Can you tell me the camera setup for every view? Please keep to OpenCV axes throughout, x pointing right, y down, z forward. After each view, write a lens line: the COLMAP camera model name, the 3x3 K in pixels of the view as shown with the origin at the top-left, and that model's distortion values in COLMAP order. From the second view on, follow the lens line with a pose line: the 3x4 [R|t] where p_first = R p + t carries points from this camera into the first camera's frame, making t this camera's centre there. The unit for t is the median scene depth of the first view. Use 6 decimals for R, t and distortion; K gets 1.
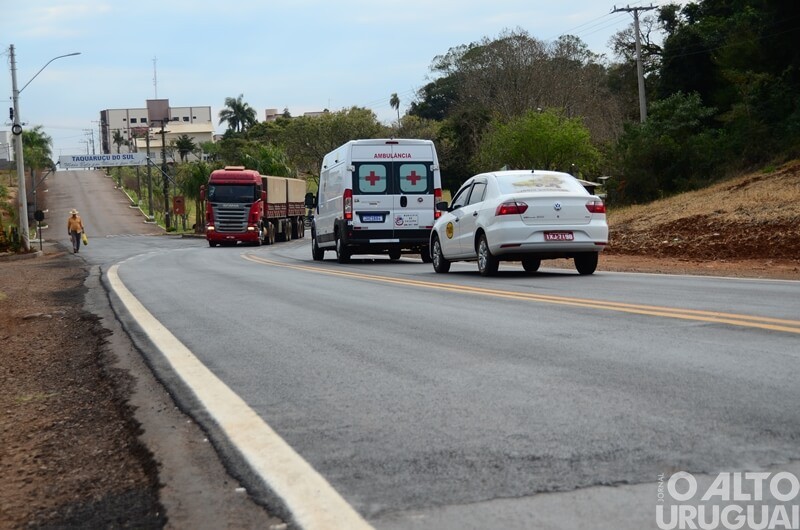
lens RADIAL K [[1536.4, 0, 369.0], [0, 1536.4, 296.8], [0, 0, 1]] dist [0.043365, 0.000000]
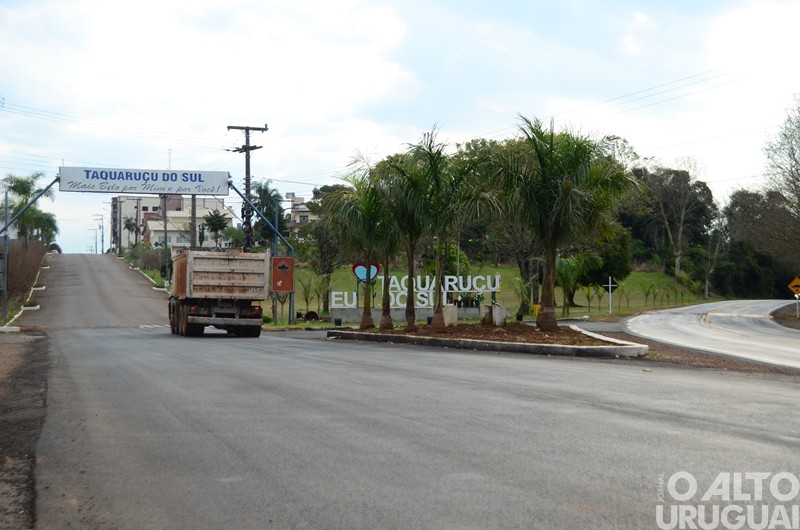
lens RADIAL K [[1335.7, 0, 391.8], [0, 1335.7, 288.9], [0, 0, 1]] dist [0.020118, 0.000000]
pose [[0.998074, 0.046847, 0.040656, -0.063190], [-0.043698, 0.996214, -0.075155, -0.013098], [-0.044023, 0.073233, 0.996343, 0.327068]]
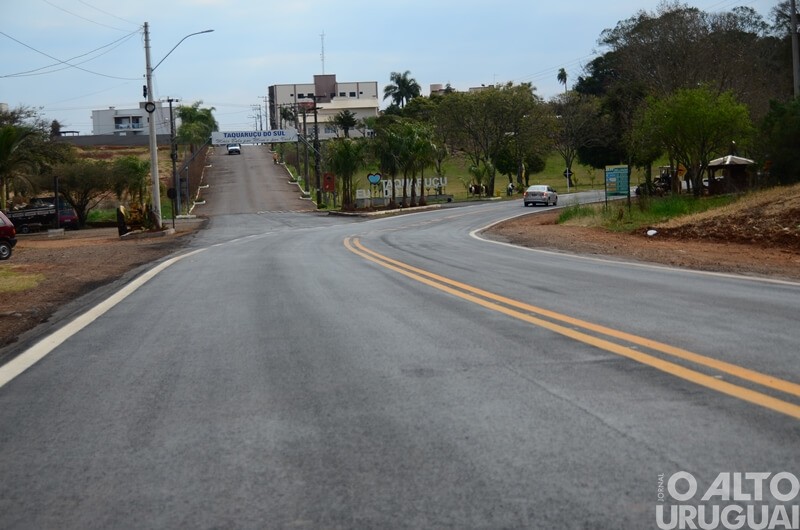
lens RADIAL K [[1536.4, 0, 361.8], [0, 1536.4, 302.1], [0, 0, 1]] dist [0.043365, 0.000000]
pose [[0.993387, 0.014162, -0.113934, 0.007475], [-0.011941, 0.999726, 0.020153, -0.001183], [0.114188, -0.018659, 0.993284, 0.006082]]
